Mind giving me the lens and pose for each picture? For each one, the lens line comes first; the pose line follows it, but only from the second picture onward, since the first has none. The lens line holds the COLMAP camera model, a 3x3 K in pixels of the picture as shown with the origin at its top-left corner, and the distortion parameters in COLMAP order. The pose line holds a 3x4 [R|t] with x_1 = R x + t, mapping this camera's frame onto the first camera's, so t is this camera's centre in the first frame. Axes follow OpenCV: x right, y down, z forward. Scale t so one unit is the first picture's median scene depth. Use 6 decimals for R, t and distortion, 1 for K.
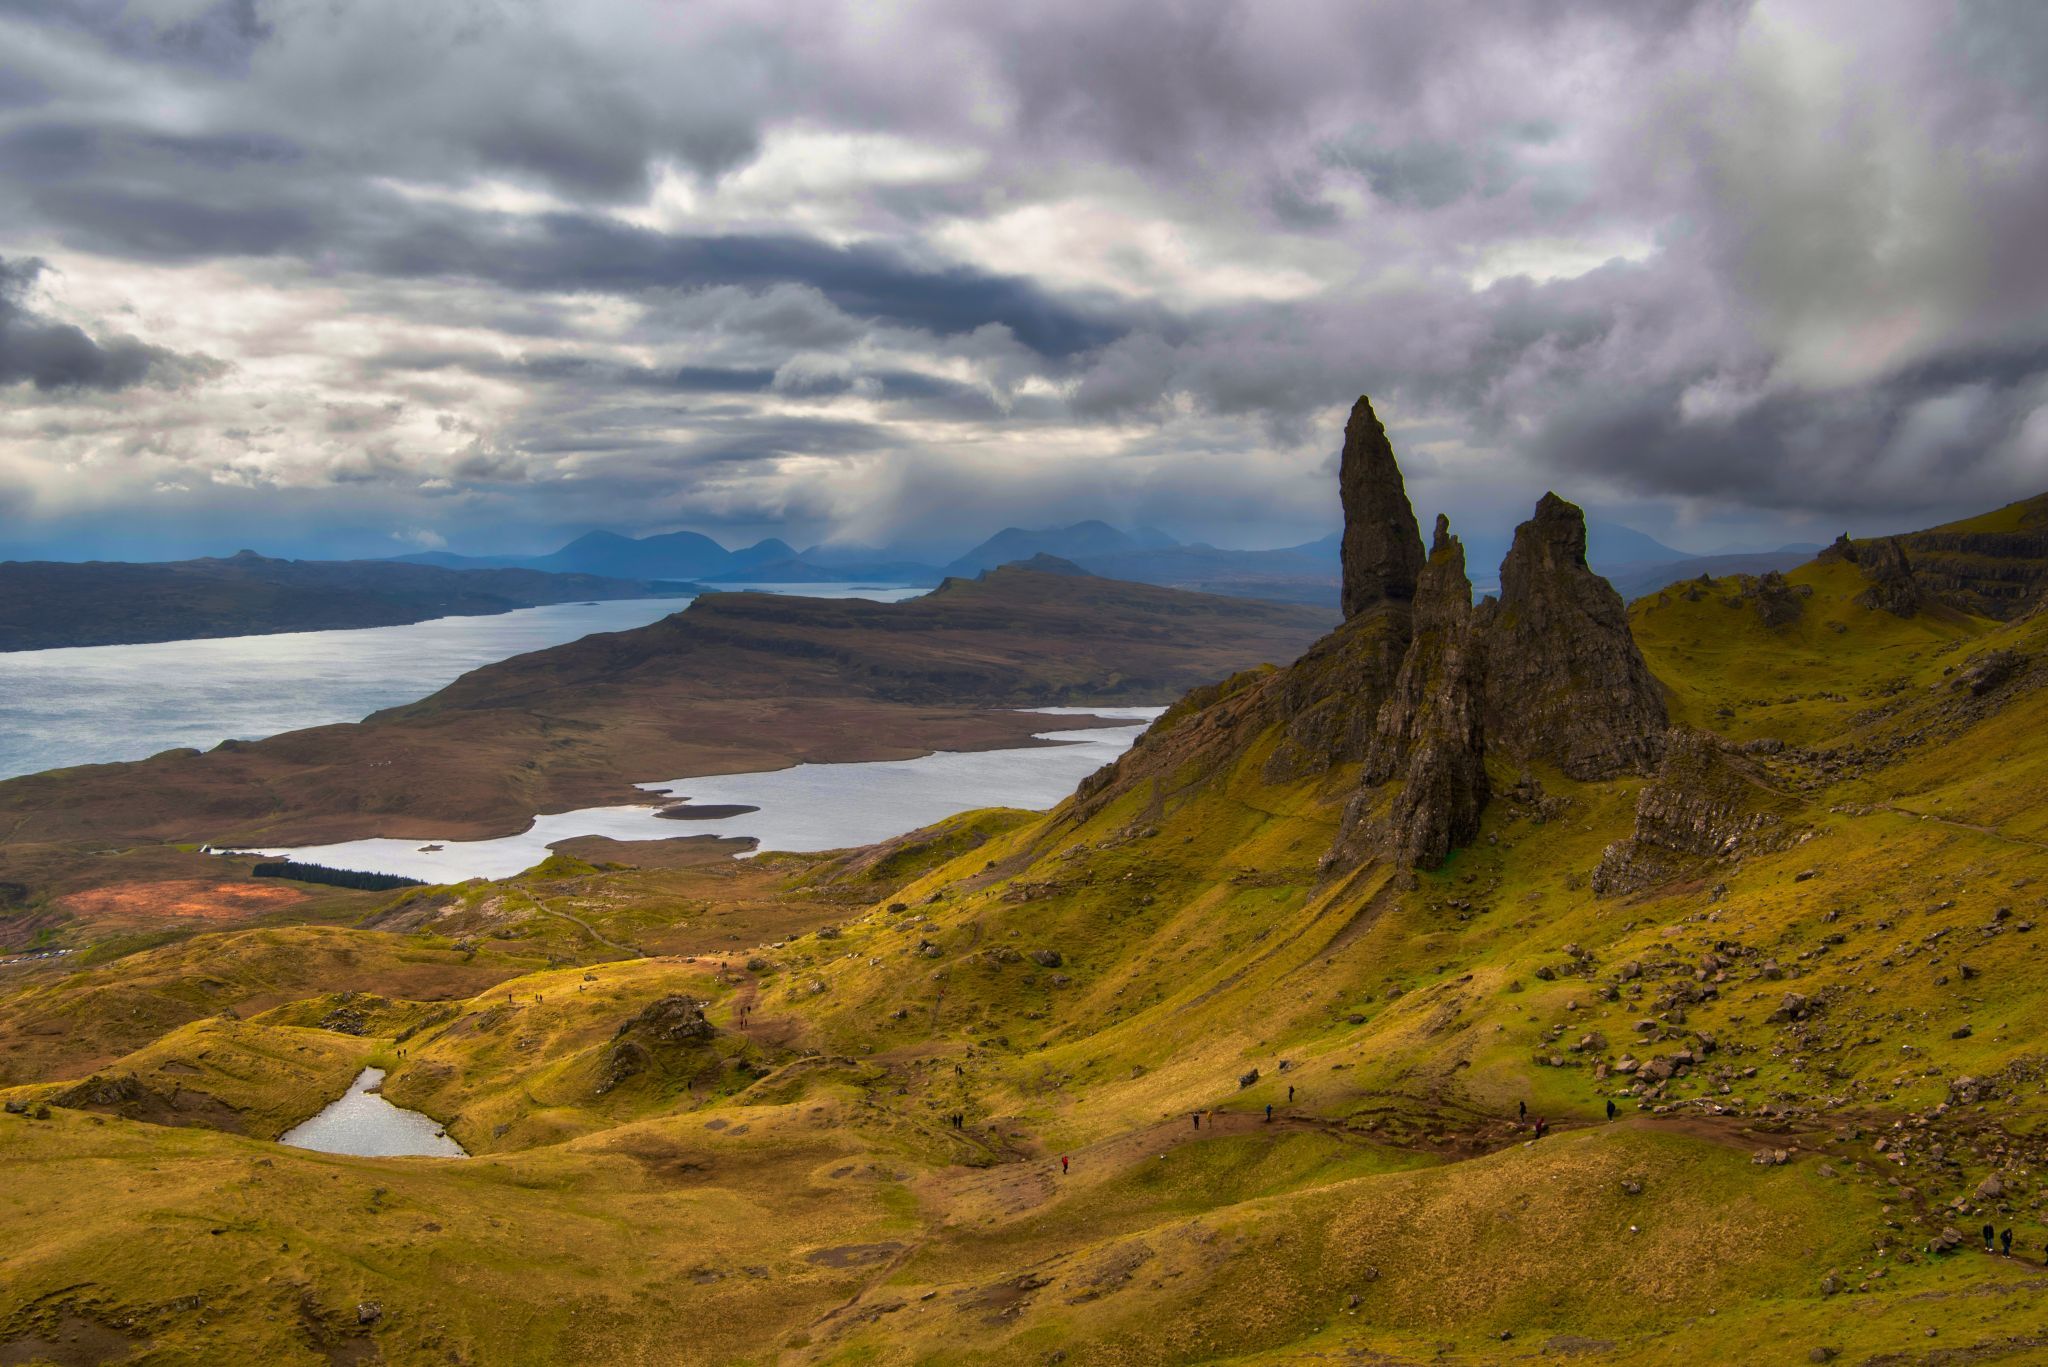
lens RADIAL K [[1920.9, 0, 1025.1], [0, 1920.9, 687.7], [0, 0, 1]] dist [0.016794, 0.000000]
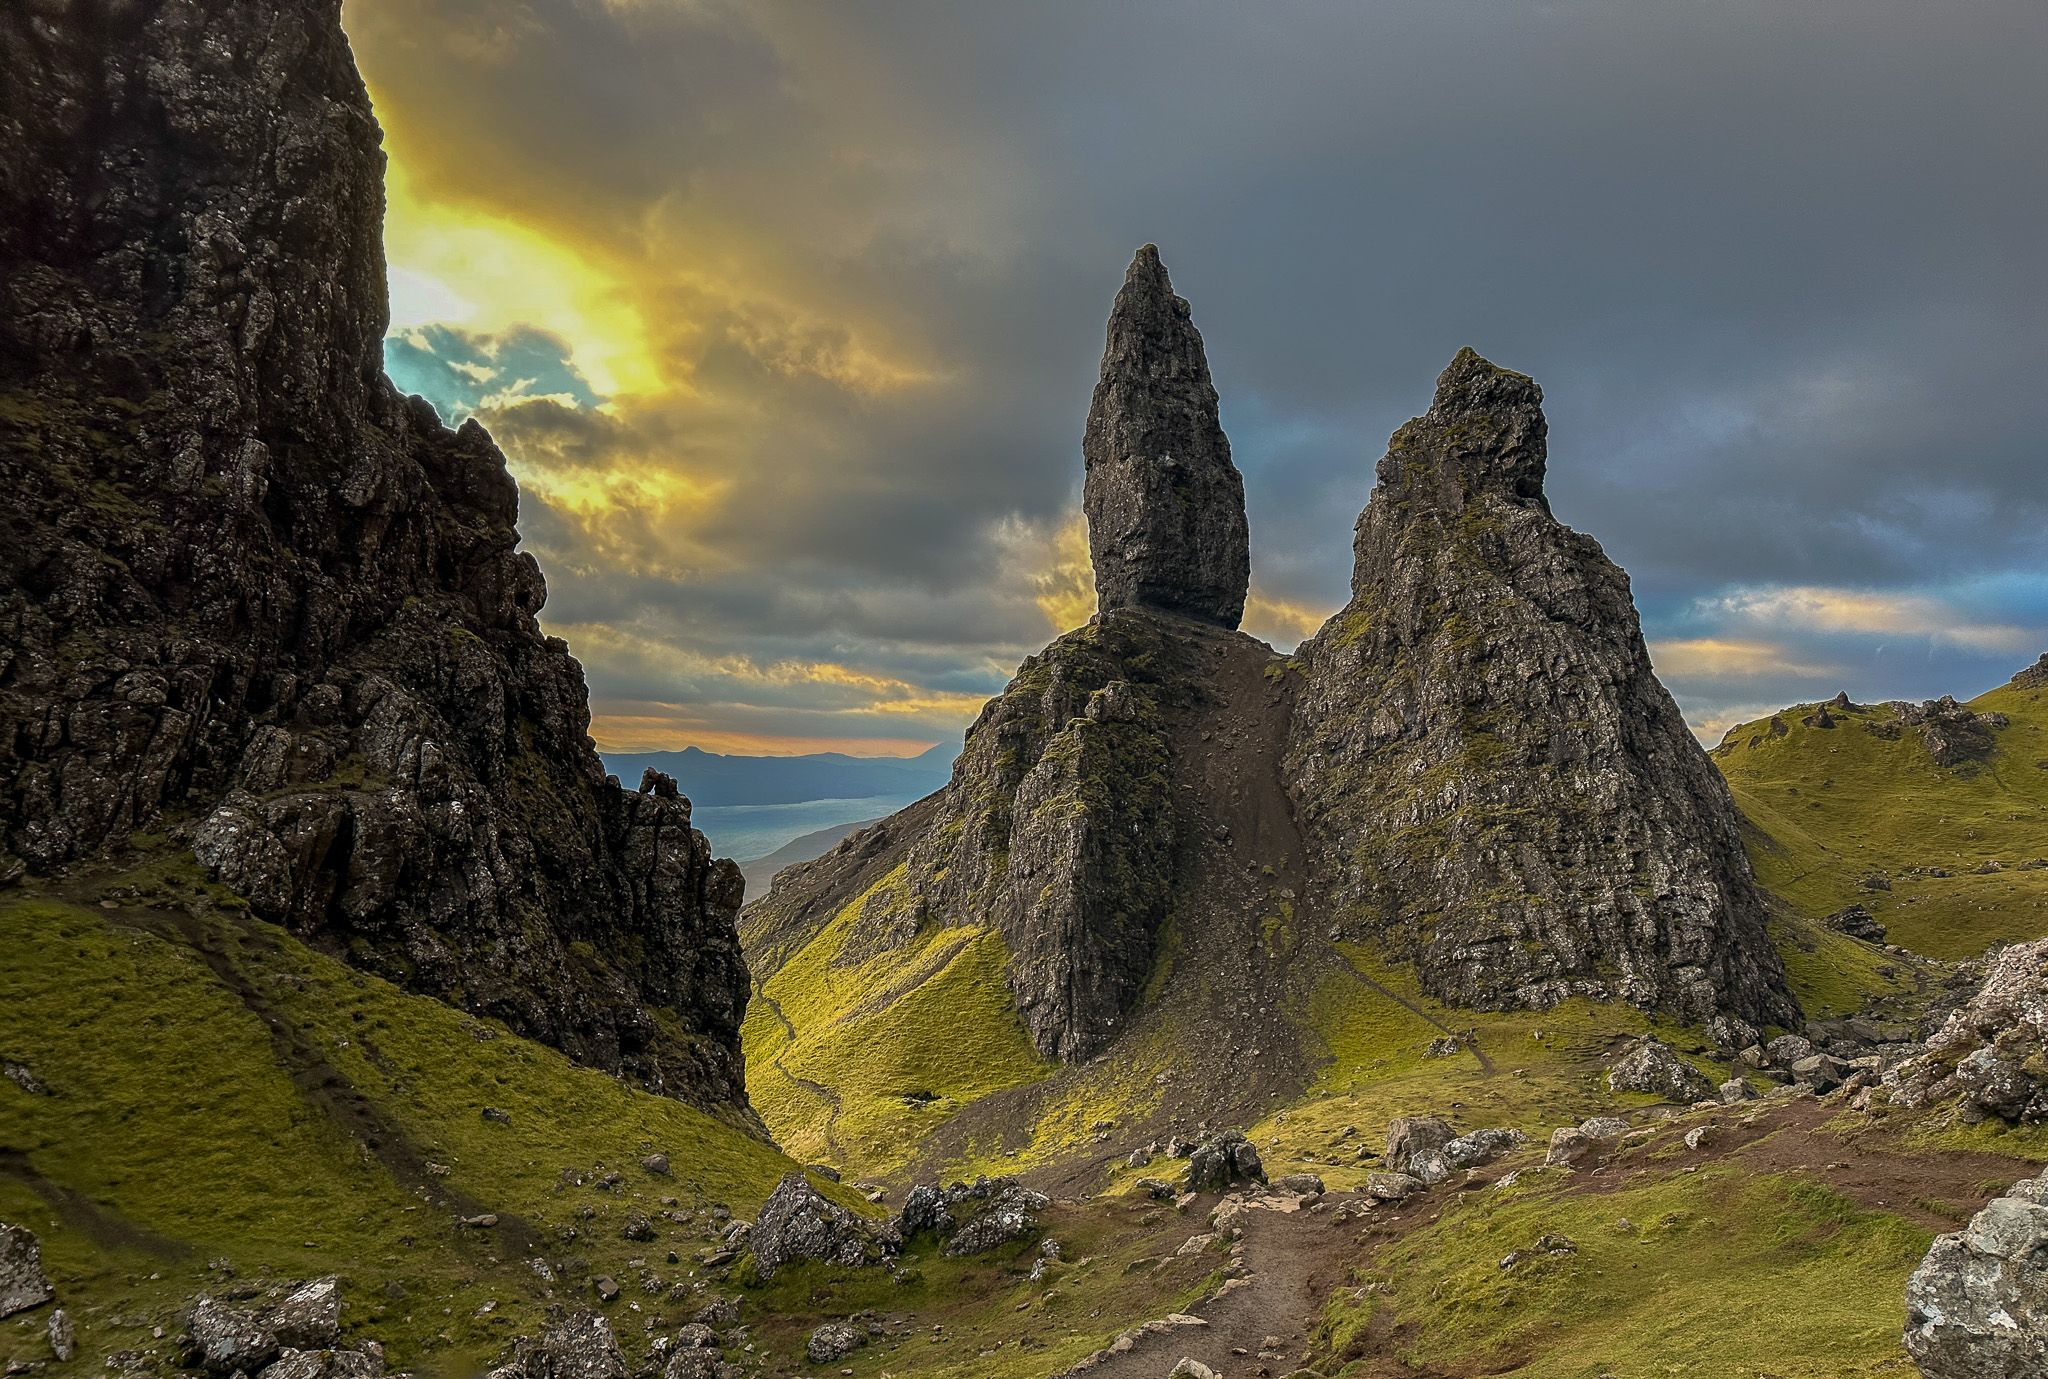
lens RADIAL K [[1395.5, 0, 1011.9], [0, 1395.5, 803.4], [0, 0, 1]] dist [0.049897, -0.031447]
pose [[0.981234, 0.031343, -0.190257, 0.243111], [-0.039722, 0.998394, -0.040387, 0.022965], [0.188686, 0.047186, 0.980903, 0.685911]]
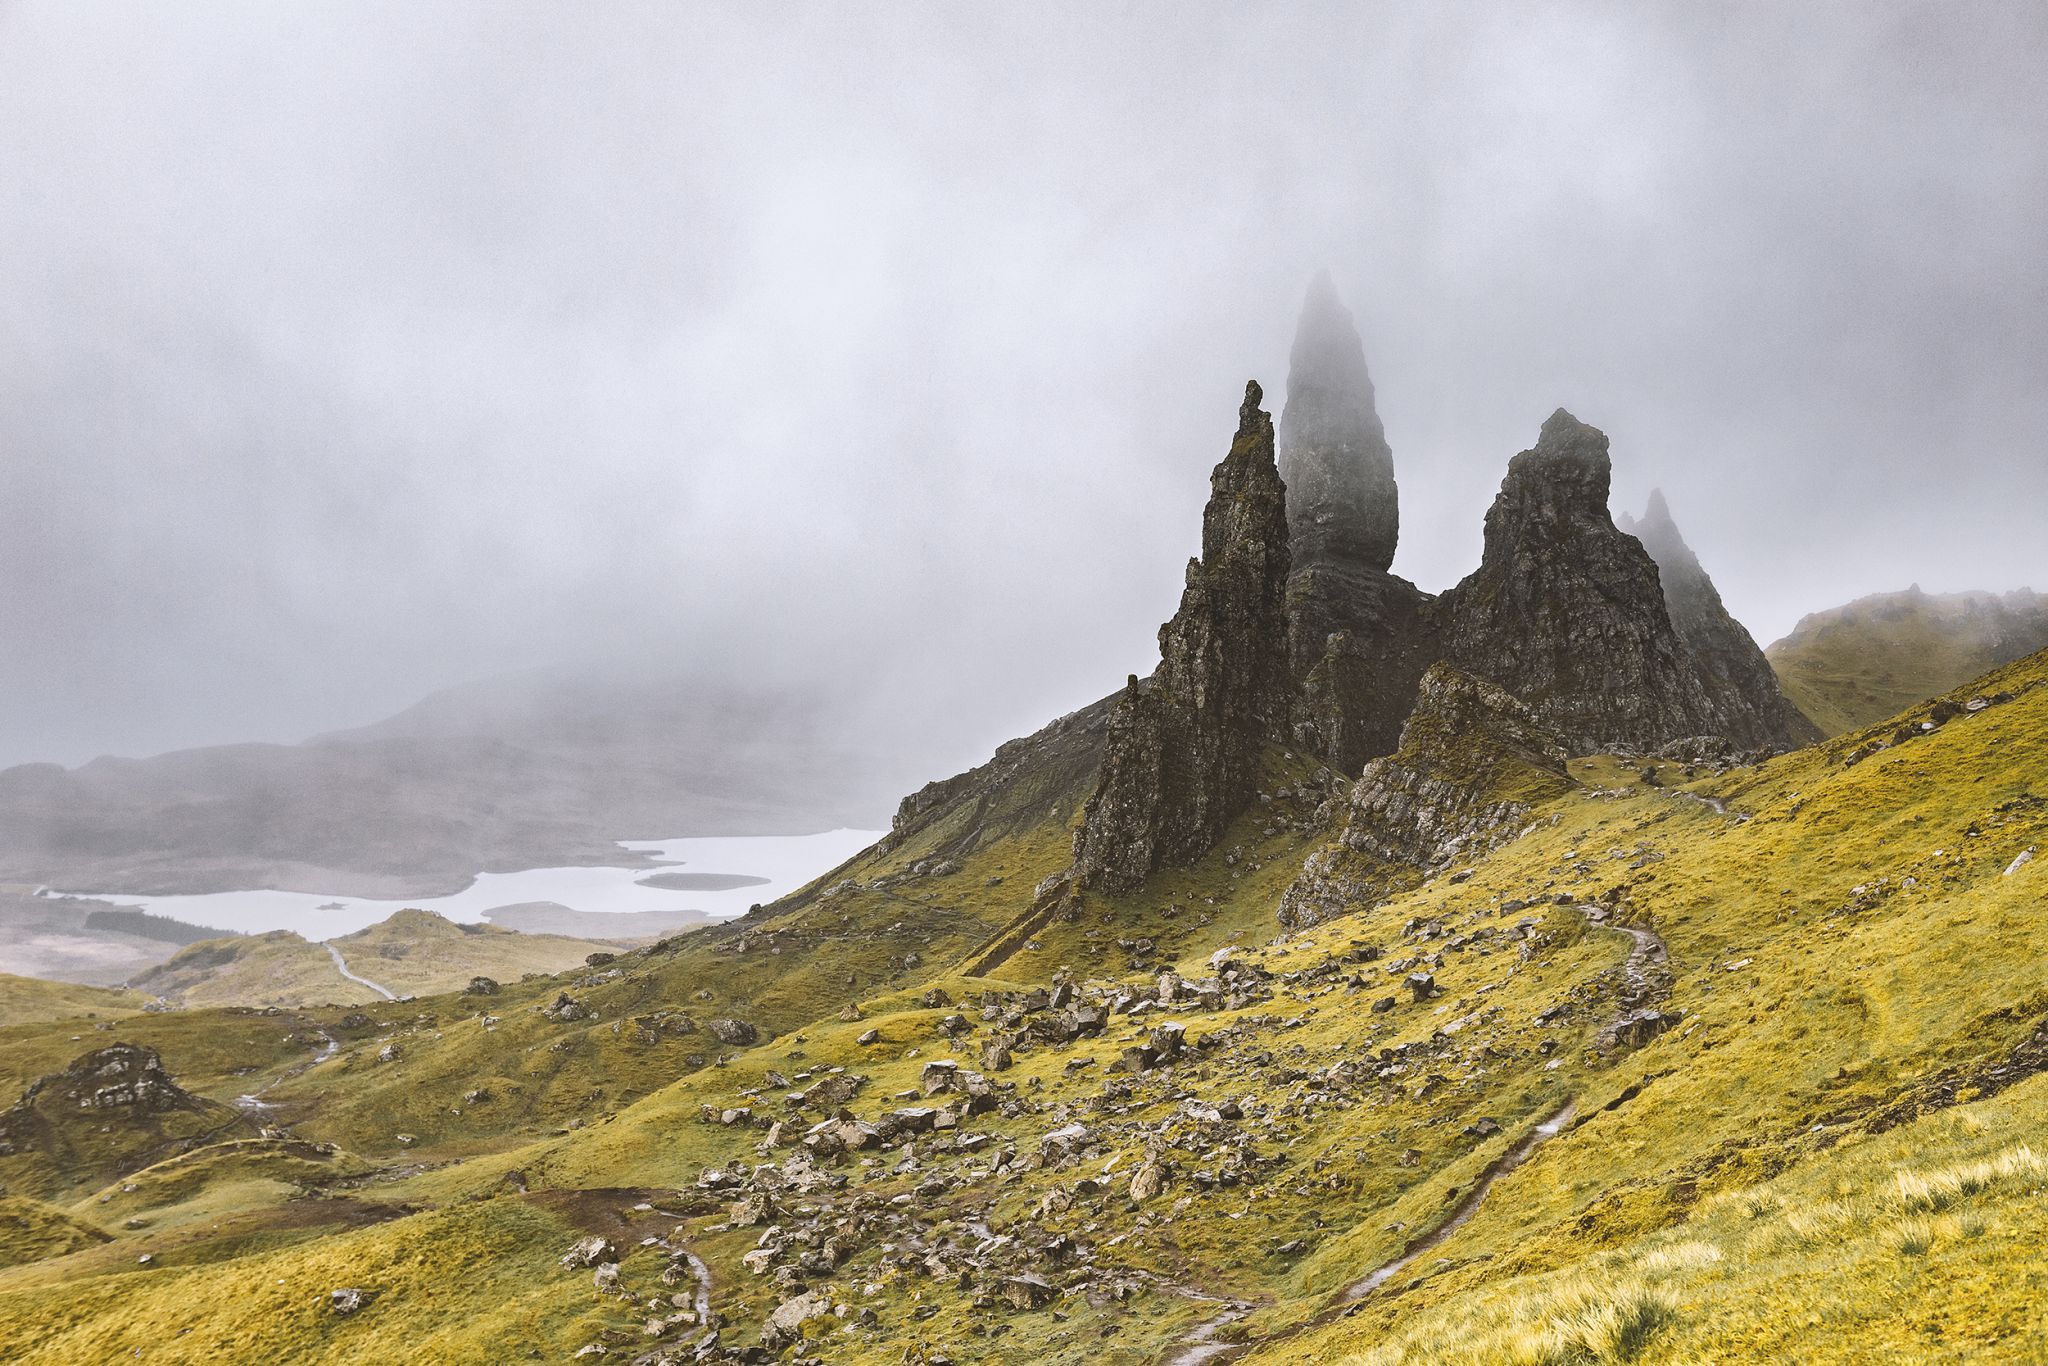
lens RADIAL K [[2477.2, 0, 1033.4], [0, 2477.2, 691.7], [0, 0, 1]] dist [0.108229, 0.000000]
pose [[0.996063, 0.054733, -0.069740, 0.158858], [-0.056578, 0.998091, -0.024755, 0.032535], [0.068252, 0.028603, 0.997258, 0.109975]]
